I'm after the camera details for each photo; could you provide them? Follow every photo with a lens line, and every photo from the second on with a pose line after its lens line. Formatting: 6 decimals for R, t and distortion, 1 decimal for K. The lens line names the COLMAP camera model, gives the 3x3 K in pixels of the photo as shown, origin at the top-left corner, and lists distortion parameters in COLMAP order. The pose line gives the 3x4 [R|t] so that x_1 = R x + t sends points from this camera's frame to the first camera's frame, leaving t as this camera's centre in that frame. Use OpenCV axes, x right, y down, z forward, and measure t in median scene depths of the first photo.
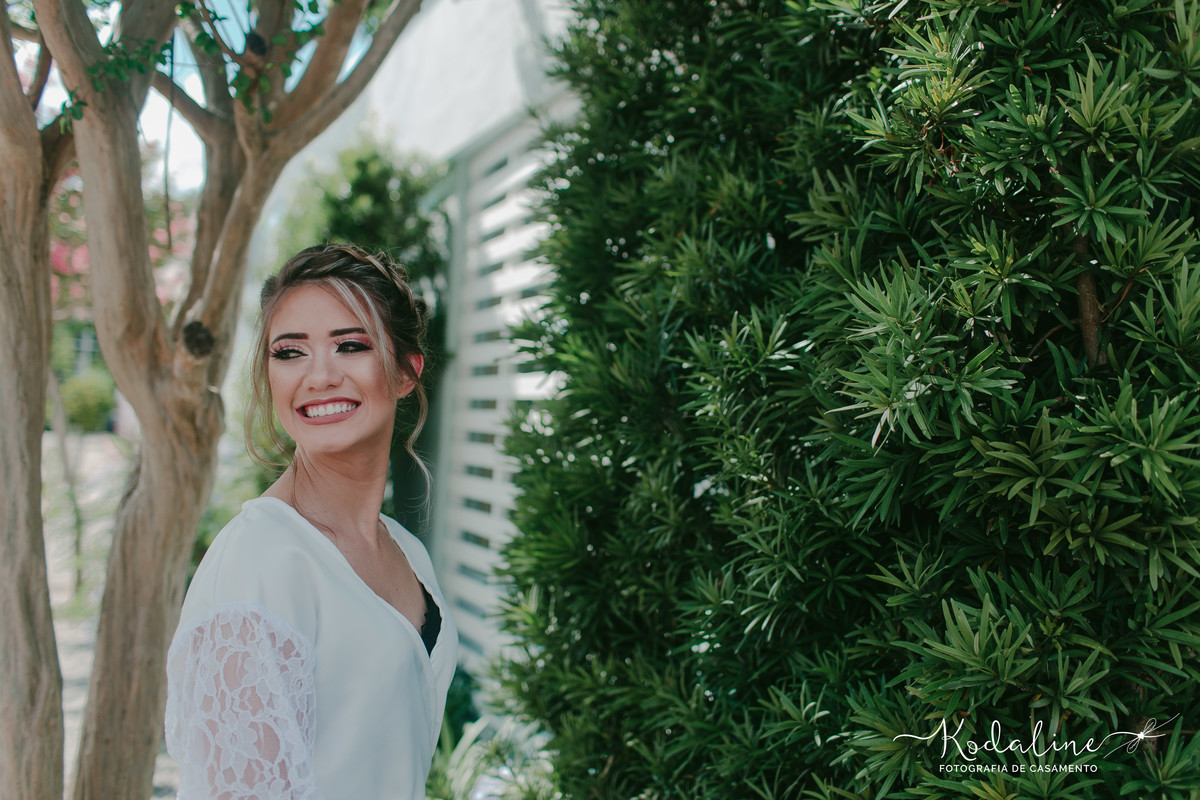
lens RADIAL K [[1148.7, 0, 595.5], [0, 1148.7, 399.3], [0, 0, 1]] dist [-0.009929, 0.000000]
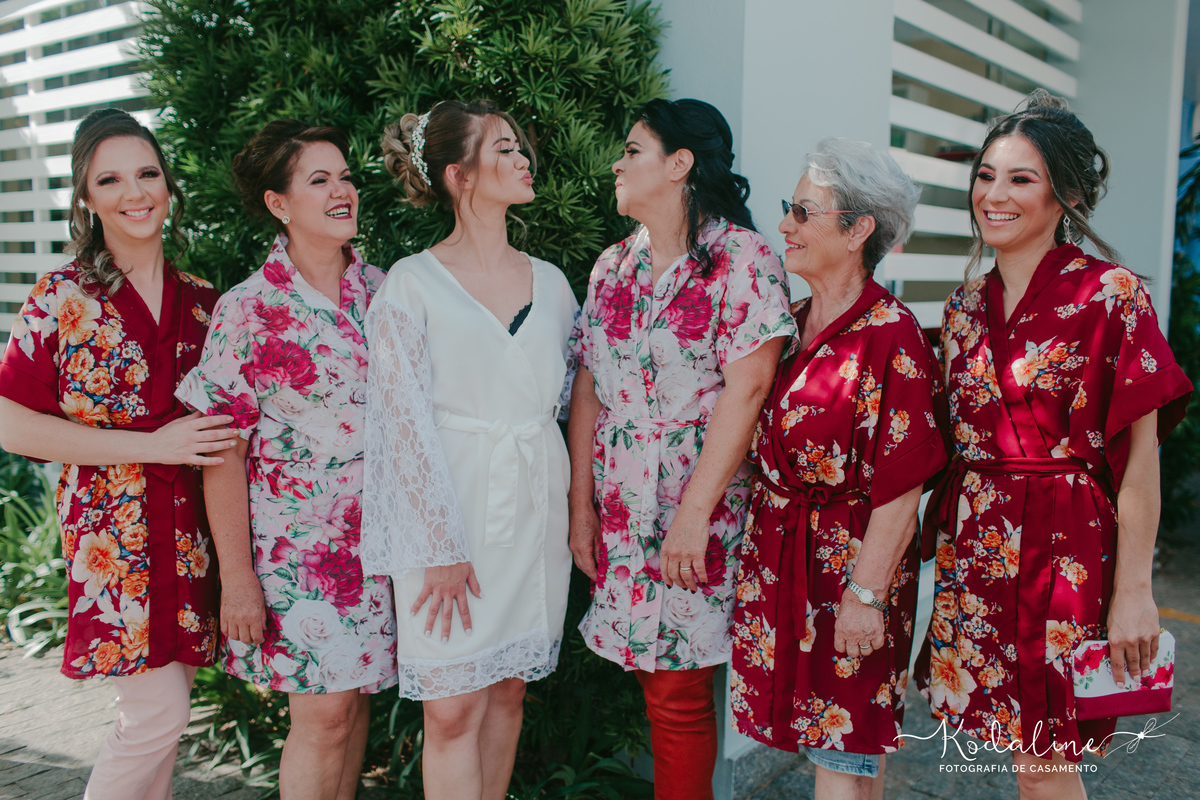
lens RADIAL K [[1148.7, 0, 598.0], [0, 1148.7, 404.5], [0, 0, 1]] dist [-0.009929, 0.000000]
pose [[0.883731, -0.097006, 0.457832, -0.476016], [0.023562, 0.986263, 0.163491, 0.058195], [-0.467403, -0.133695, 0.873877, -0.961375]]
